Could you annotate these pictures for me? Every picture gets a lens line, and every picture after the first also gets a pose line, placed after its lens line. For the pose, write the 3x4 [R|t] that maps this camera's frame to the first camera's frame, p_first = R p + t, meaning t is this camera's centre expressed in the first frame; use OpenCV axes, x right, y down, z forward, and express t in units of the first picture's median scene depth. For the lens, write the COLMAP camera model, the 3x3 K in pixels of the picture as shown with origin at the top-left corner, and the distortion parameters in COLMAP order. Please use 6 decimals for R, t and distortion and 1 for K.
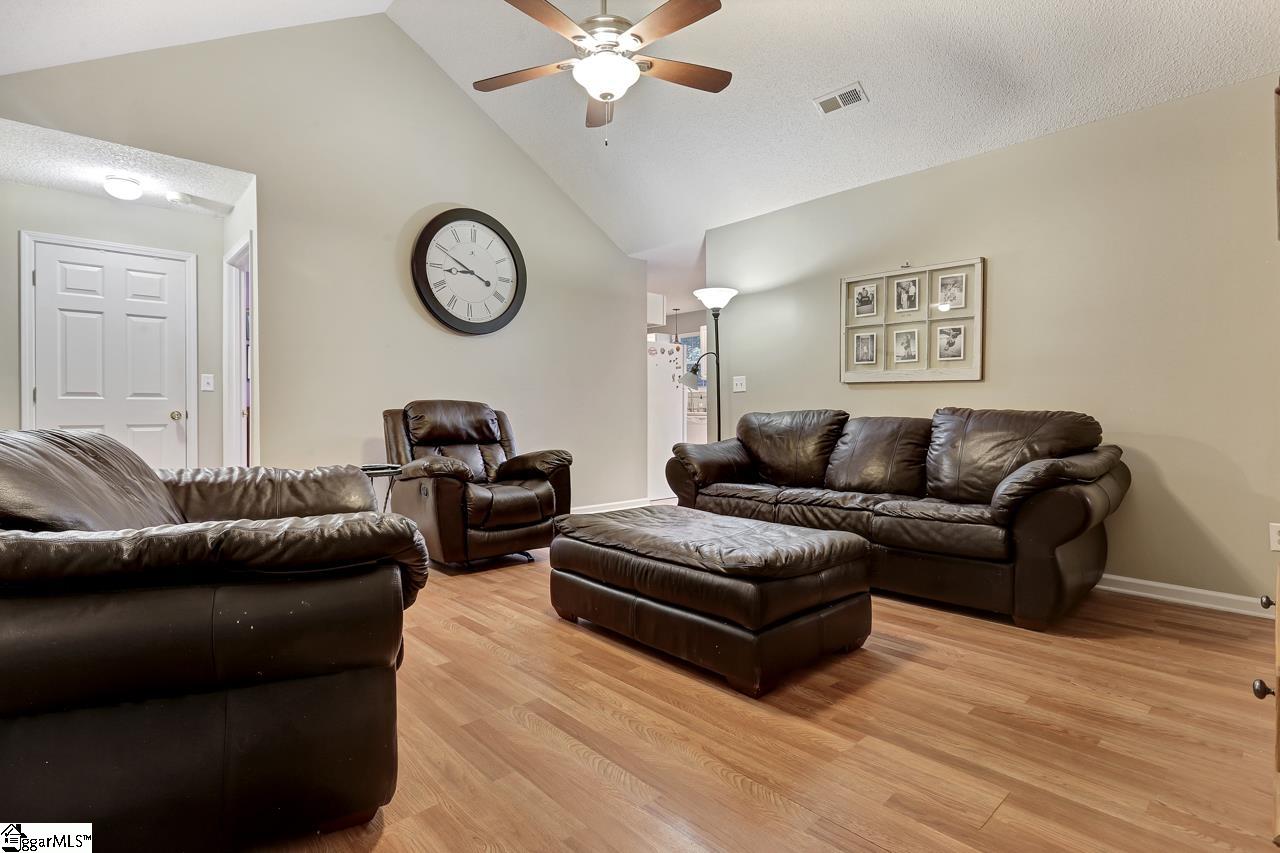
lens RADIAL K [[628.4, 0, 637.4], [0, 628.4, 417.8], [0, 0, 1]] dist [-0.012392, -0.000477]
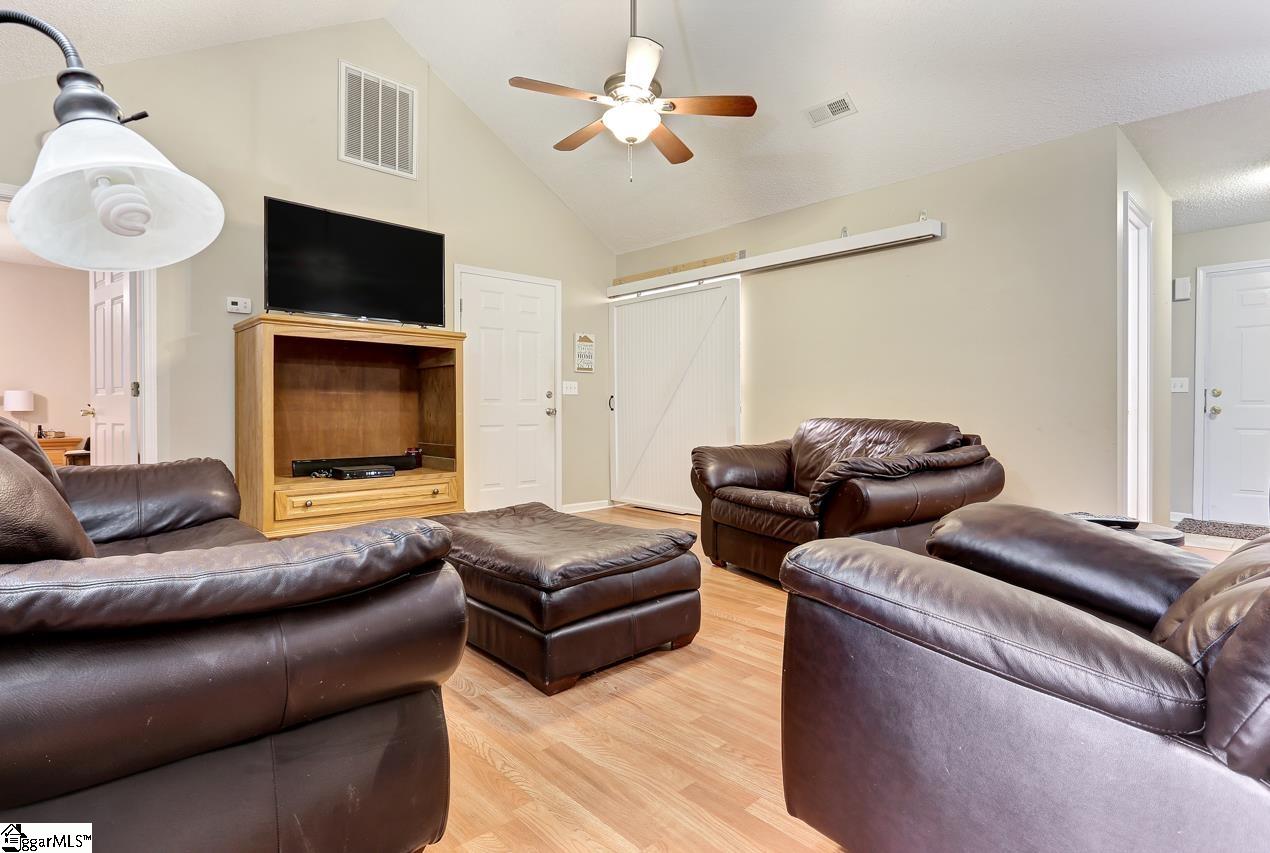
lens RADIAL K [[636.9, 0, 635.8], [0, 636.9, 404.0], [0, 0, 1]] dist [0.001260, -0.000009]
pose [[-0.999973, -0.001779, -0.007170, -0.027528], [-0.001808, 0.999990, 0.004064, -0.020553], [0.007163, 0.004077, -0.999966, 1.389691]]
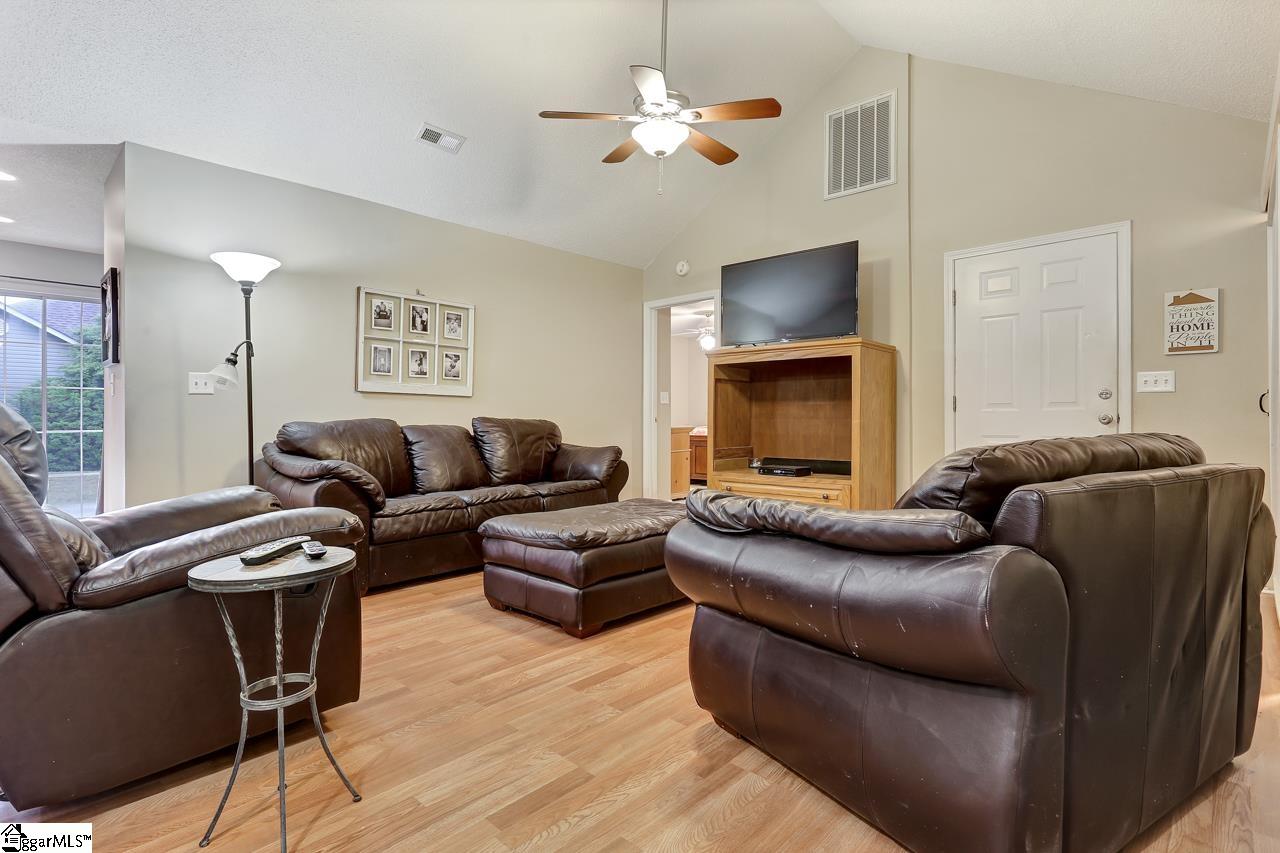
lens RADIAL K [[628.4, 0, 637.4], [0, 628.4, 417.8], [0, 0, 1]] dist [-0.012392, -0.000477]
pose [[-0.071994, 0.005283, 0.997391, -0.773603], [0.014160, 0.999891, -0.004274, -0.004423], [-0.997305, 0.013815, -0.072061, 0.713697]]
